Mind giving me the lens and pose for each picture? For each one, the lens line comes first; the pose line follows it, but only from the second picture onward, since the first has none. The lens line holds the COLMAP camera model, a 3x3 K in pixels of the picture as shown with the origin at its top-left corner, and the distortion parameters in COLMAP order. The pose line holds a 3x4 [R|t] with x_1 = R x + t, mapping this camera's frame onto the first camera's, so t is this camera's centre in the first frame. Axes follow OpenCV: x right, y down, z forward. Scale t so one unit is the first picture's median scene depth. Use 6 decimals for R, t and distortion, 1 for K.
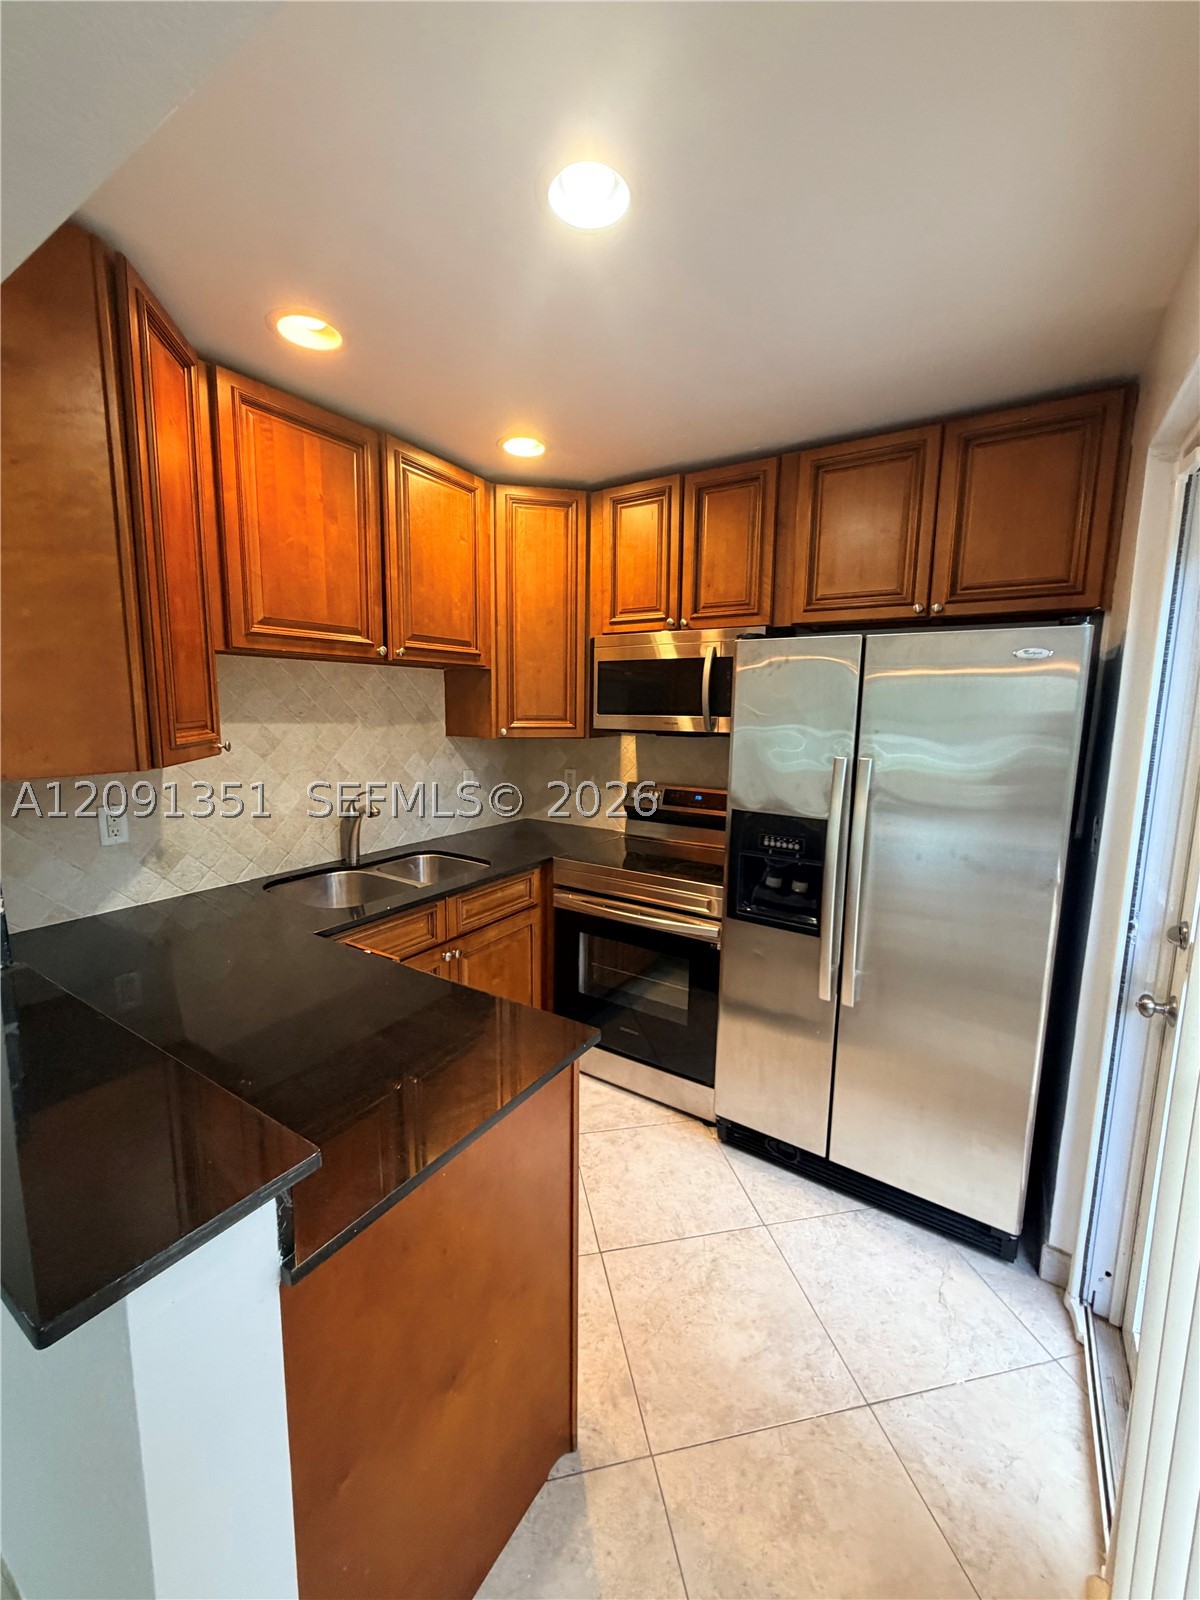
lens RADIAL K [[645.3, 0, 602.5], [0, 645.3, 795.1], [0, 0, 1]] dist [0.000703, -0.000039]
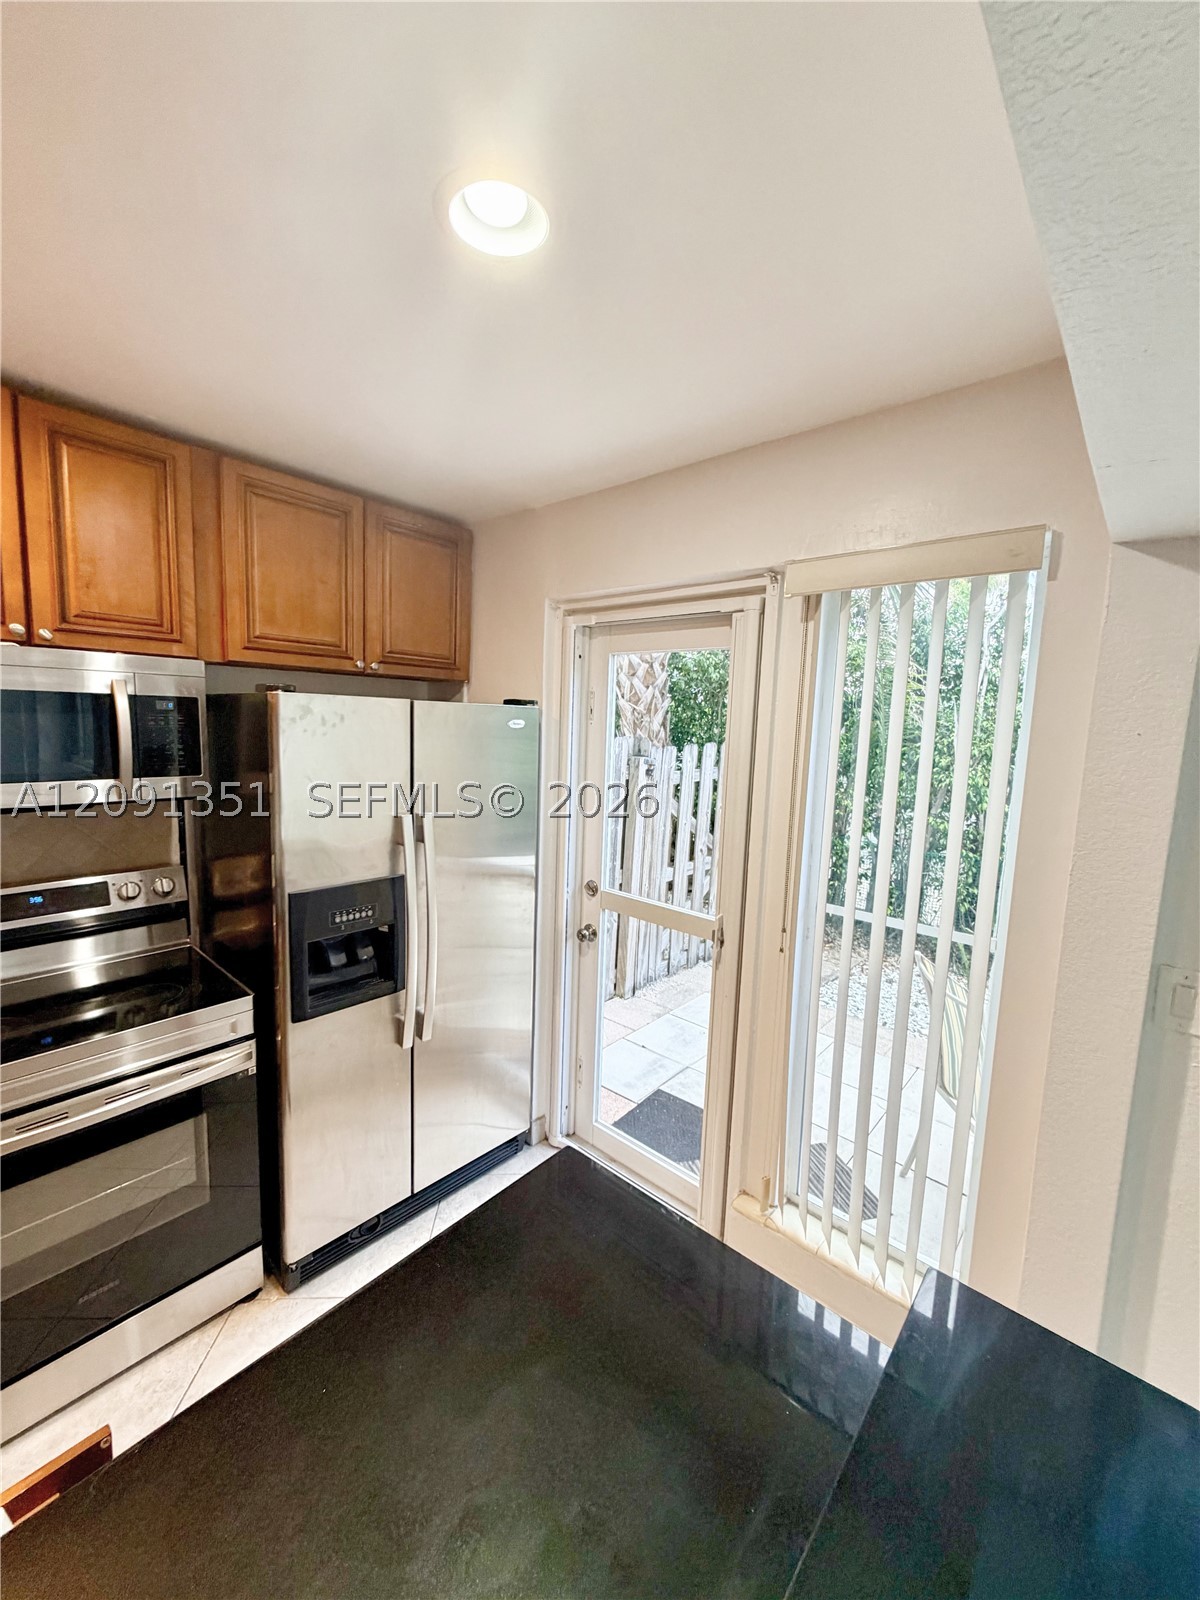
lens RADIAL K [[645.3, 0, 602.5], [0, 645.3, 795.1], [0, 0, 1]] dist [0.000703, -0.000039]
pose [[0.146000, -0.125649, 0.981273, -0.451641], [0.106091, 0.988170, 0.110747, -0.129155], [-0.983580, 0.087935, 0.157603, 0.391631]]
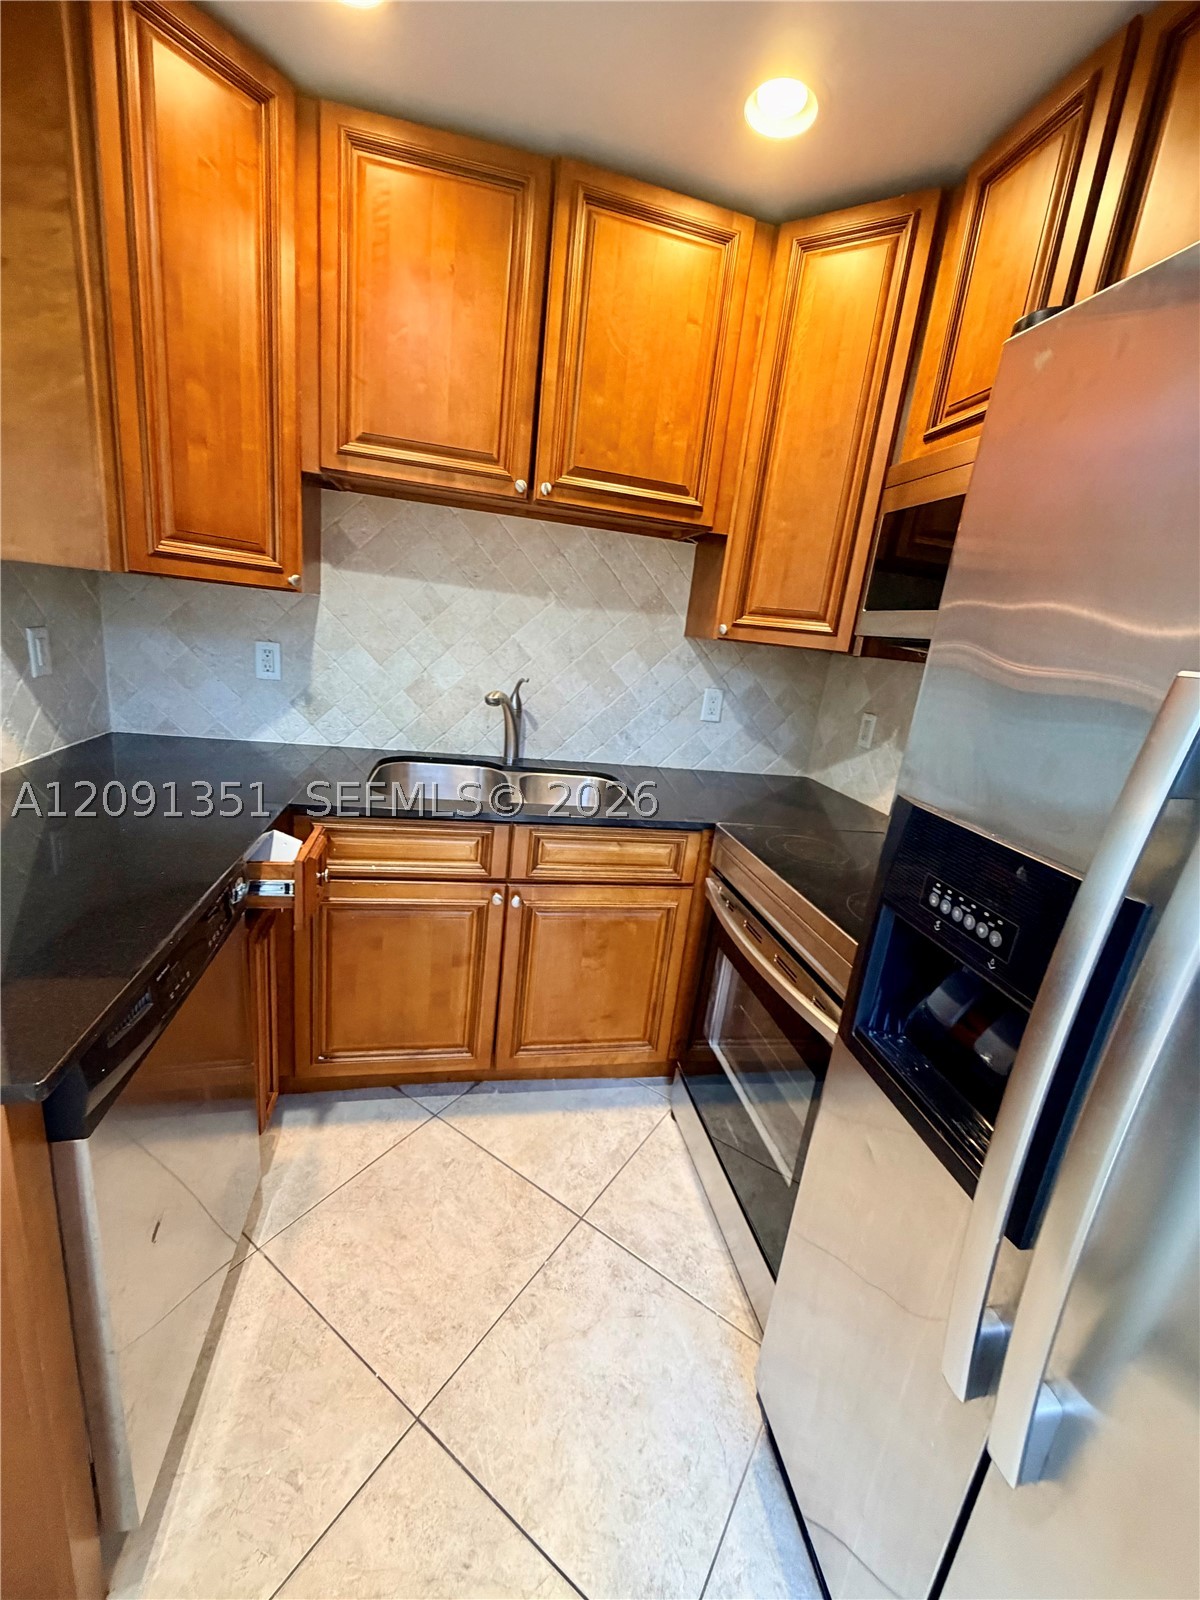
lens RADIAL K [[645.3, 0, 602.5], [0, 645.3, 795.1], [0, 0, 1]] dist [0.000703, -0.000039]
pose [[0.696054, 0.243860, -0.675308, 0.292742], [-0.201241, 0.969116, 0.142534, -0.000231], [0.689210, 0.036689, 0.723632, 0.481649]]
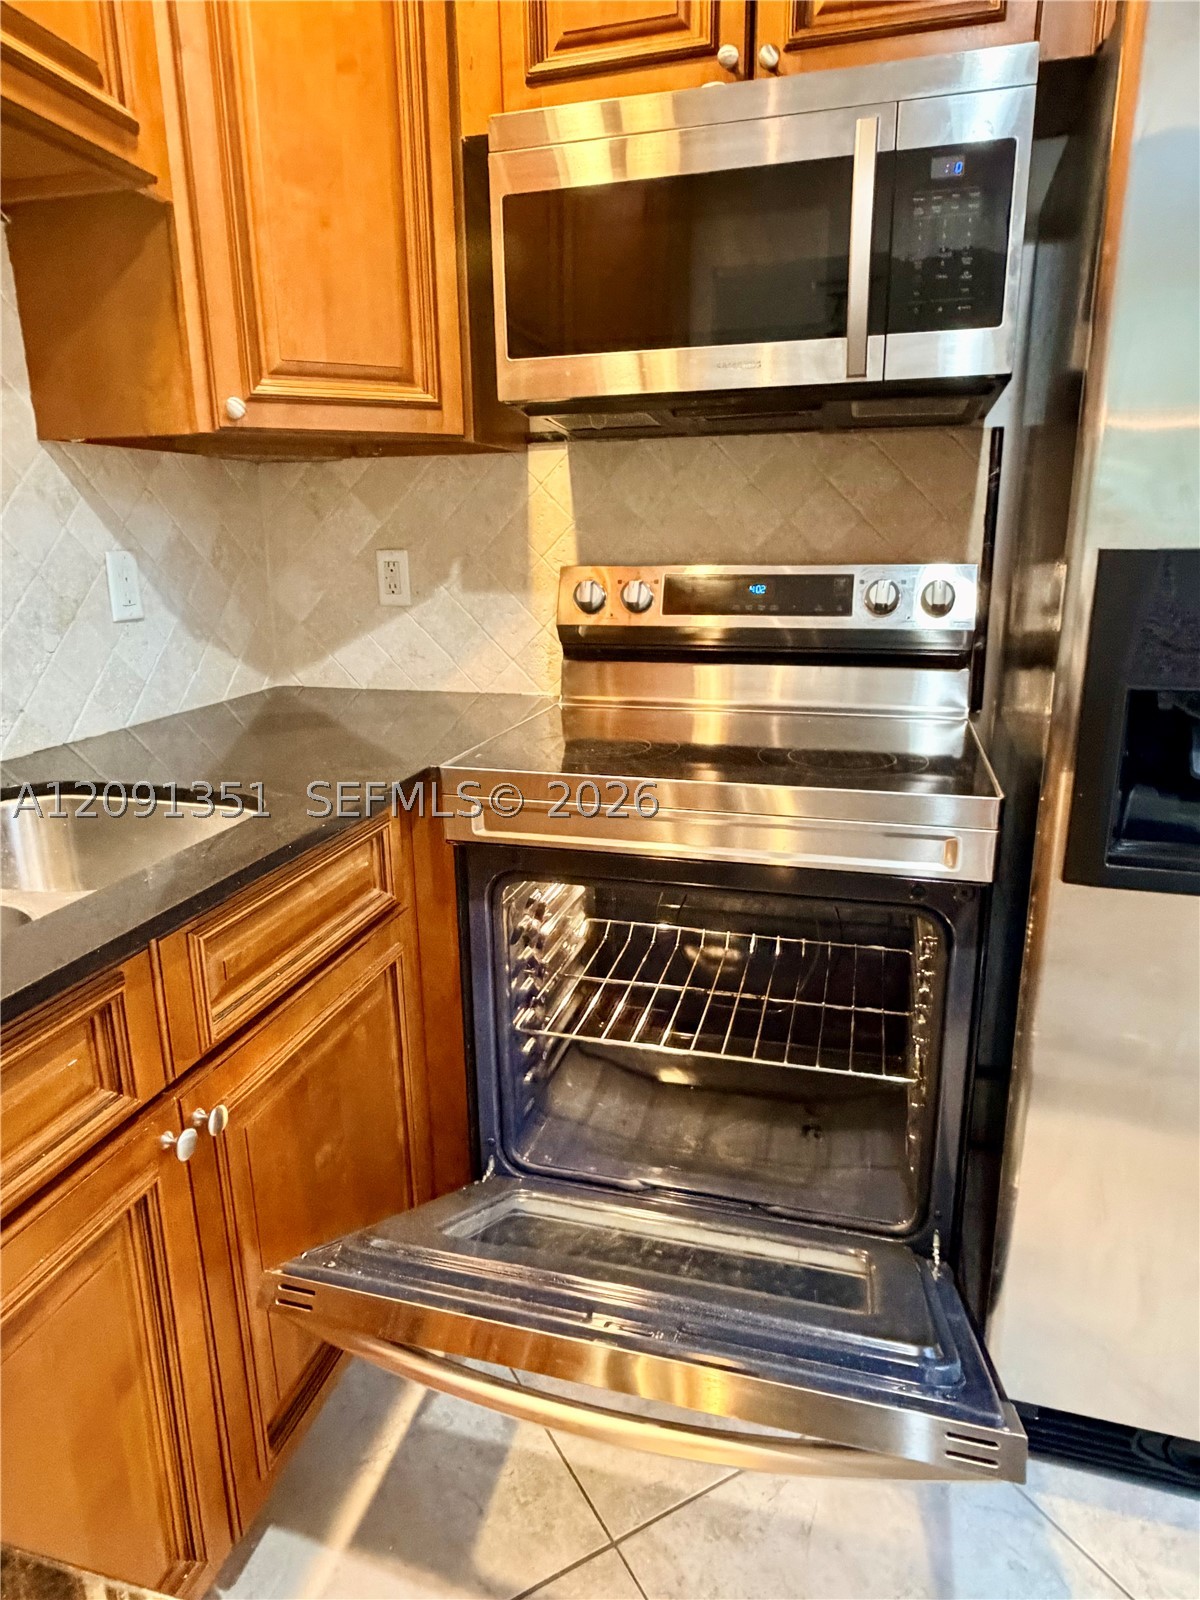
lens RADIAL K [[976.2, 0, 599.5], [0, 976.2, 789.6], [0, 0, 1]] dist [-0.001742, -0.000008]
pose [[0.952527, -0.101847, 0.286914, -0.156519], [0.067053, 0.989426, 0.128611, 0.050350], [-0.296979, -0.103268, 0.949284, 0.504755]]
